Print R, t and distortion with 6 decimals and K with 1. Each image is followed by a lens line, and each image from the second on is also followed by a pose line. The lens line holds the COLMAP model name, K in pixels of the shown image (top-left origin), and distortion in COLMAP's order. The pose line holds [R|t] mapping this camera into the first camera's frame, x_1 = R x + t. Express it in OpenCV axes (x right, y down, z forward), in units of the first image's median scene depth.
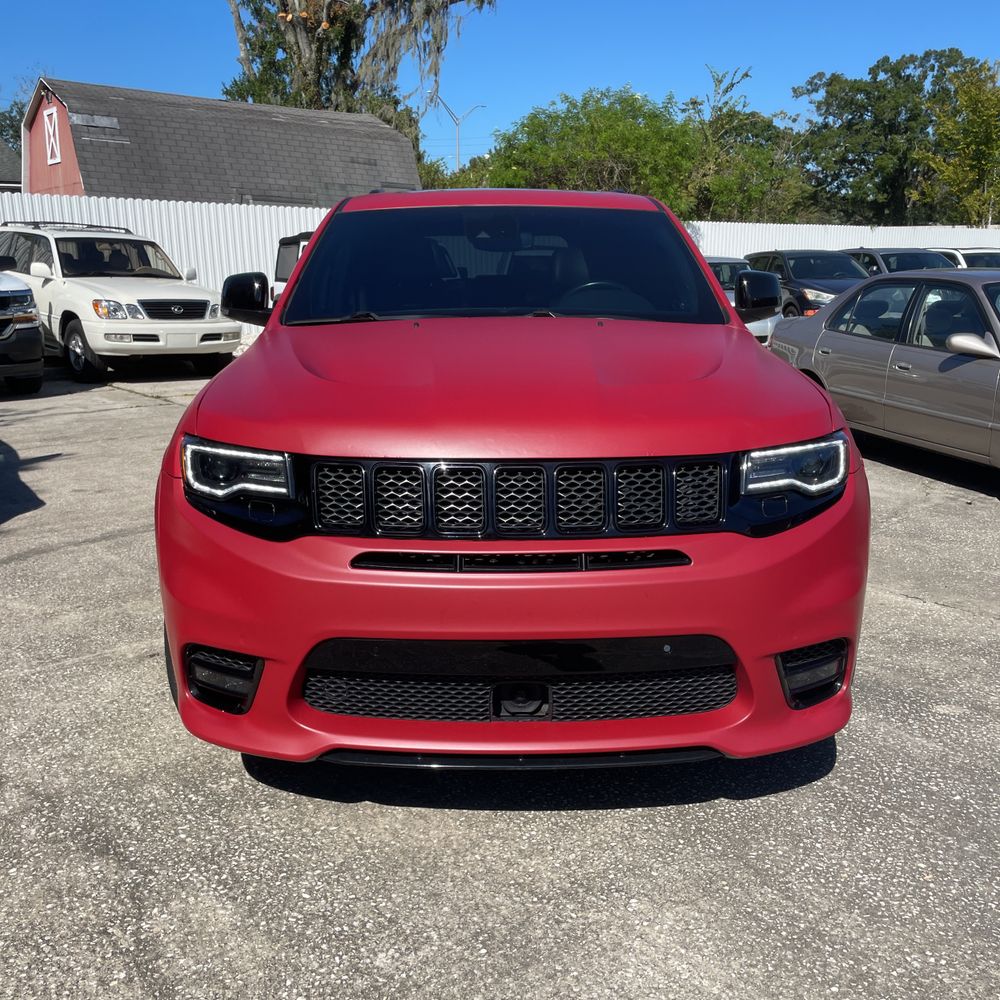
lens RADIAL K [[1007.4, 0, 500.0], [0, 1007.4, 486.0], [0, 0, 1]] dist [0.068104, -0.101151]
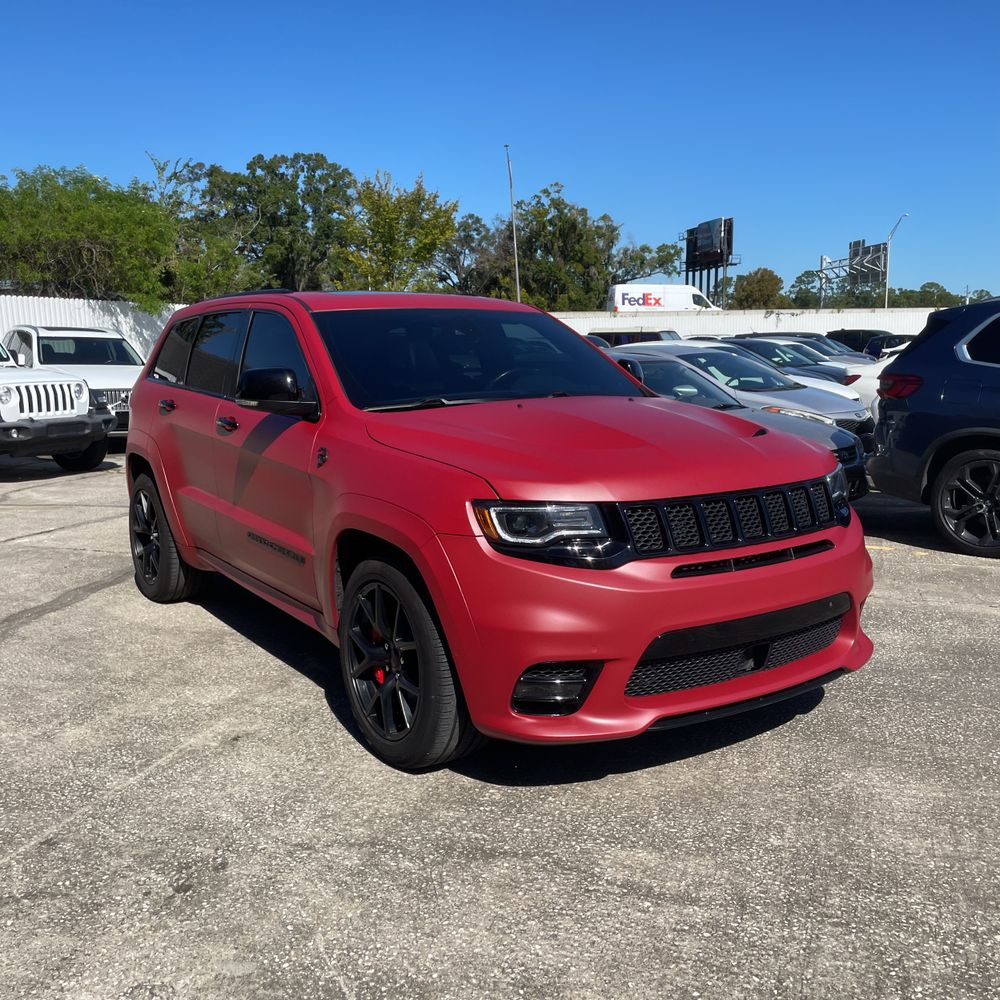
lens RADIAL K [[1007.4, 0, 500.0], [0, 1007.4, 486.0], [0, 0, 1]] dist [0.068104, -0.101151]
pose [[0.833006, -0.083148, 0.546980, -0.113025], [0.124334, 0.991488, -0.038632, -0.002137], [-0.539112, 0.100189, 0.836254, -0.003691]]
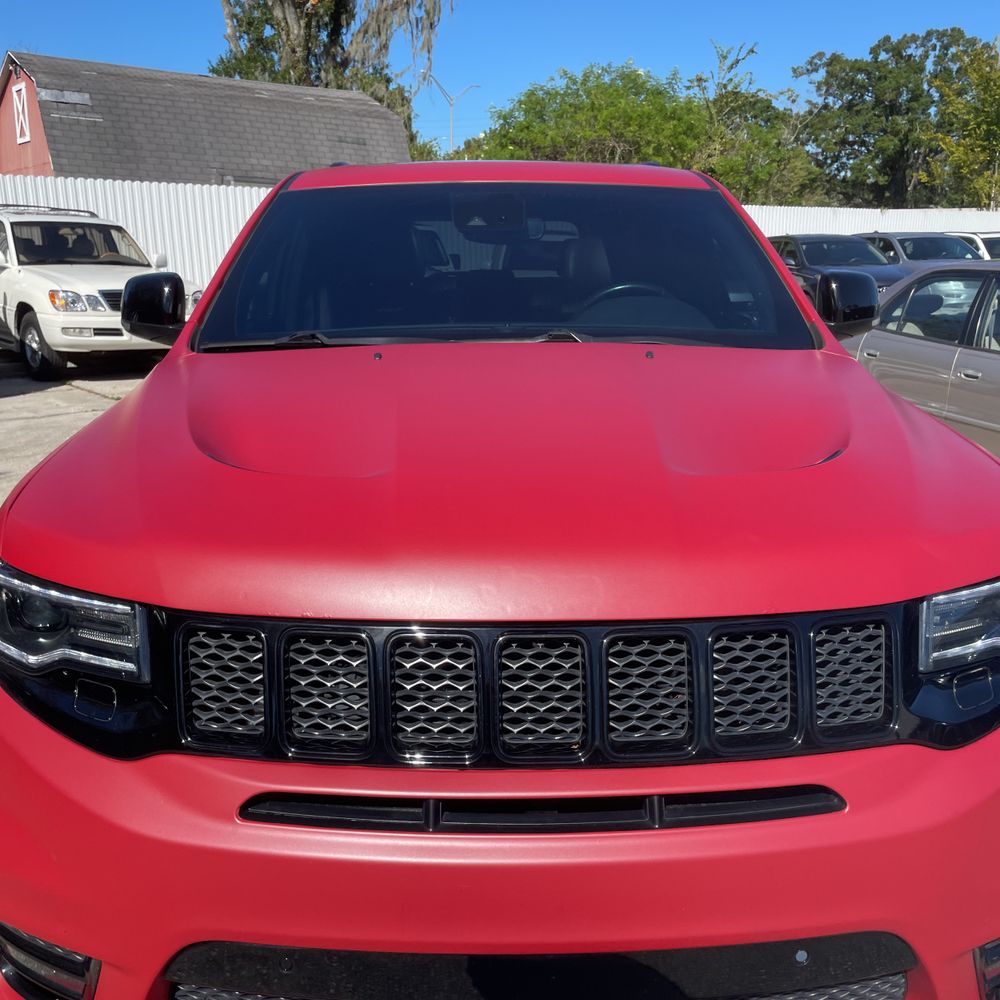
lens RADIAL K [[1007.4, 0, 500.0], [0, 1007.4, 486.0], [0, 0, 1]] dist [0.068104, -0.101151]
pose [[0.999989, -0.001273, 0.004610, -0.000607], [0.001201, 0.999875, 0.015735, -0.011776], [-0.004629, -0.015729, 0.999866, 0.045612]]
